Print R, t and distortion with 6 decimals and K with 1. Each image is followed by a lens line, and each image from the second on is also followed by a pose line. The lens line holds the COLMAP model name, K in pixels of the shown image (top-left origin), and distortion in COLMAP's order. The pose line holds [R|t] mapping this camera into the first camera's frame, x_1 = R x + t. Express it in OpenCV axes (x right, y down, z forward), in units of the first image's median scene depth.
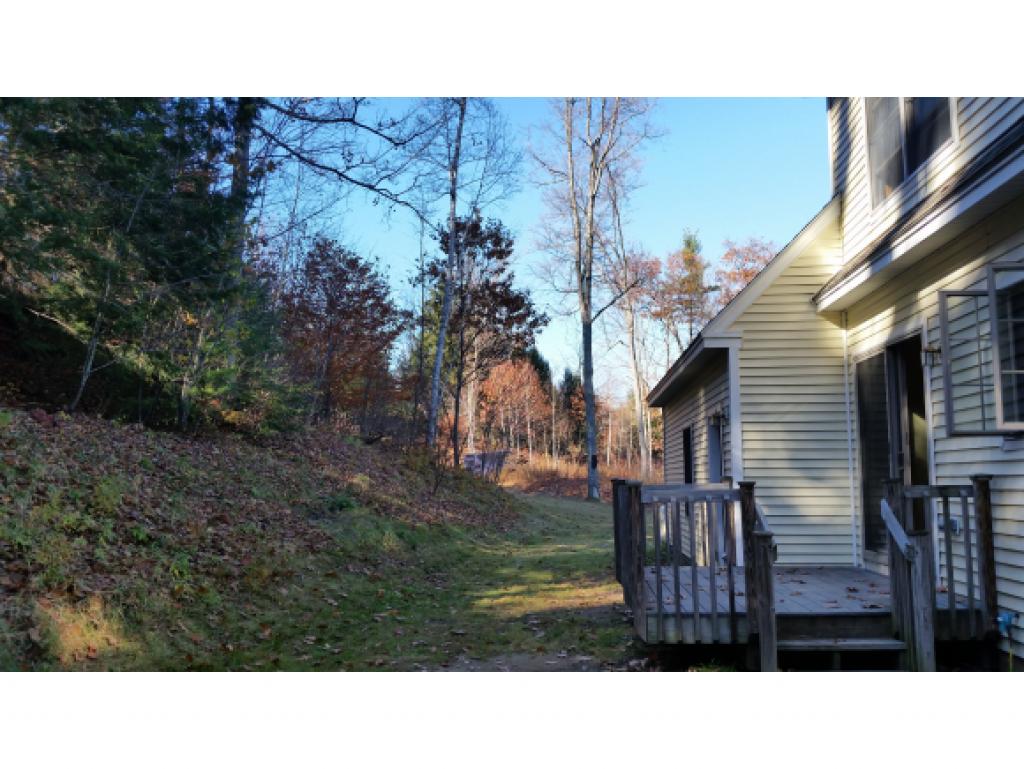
lens RADIAL K [[865.2, 0, 516.9], [0, 865.2, 387.1], [0, 0, 1]] dist [-0.017012, -0.010973]
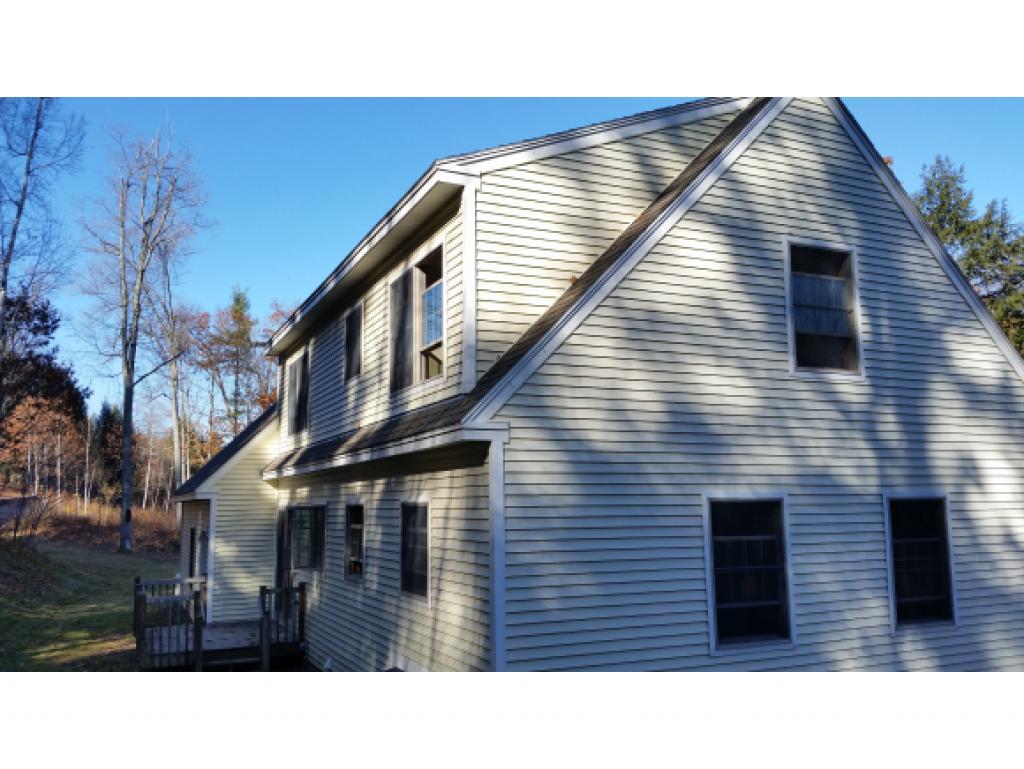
lens RADIAL K [[865.2, 0, 516.9], [0, 865.2, 387.1], [0, 0, 1]] dist [-0.017012, -0.010973]
pose [[0.873971, 0.059546, 0.482317, -0.014934], [-0.042316, 0.998020, -0.046535, -0.045099], [-0.484133, 0.020261, 0.874760, -0.175570]]
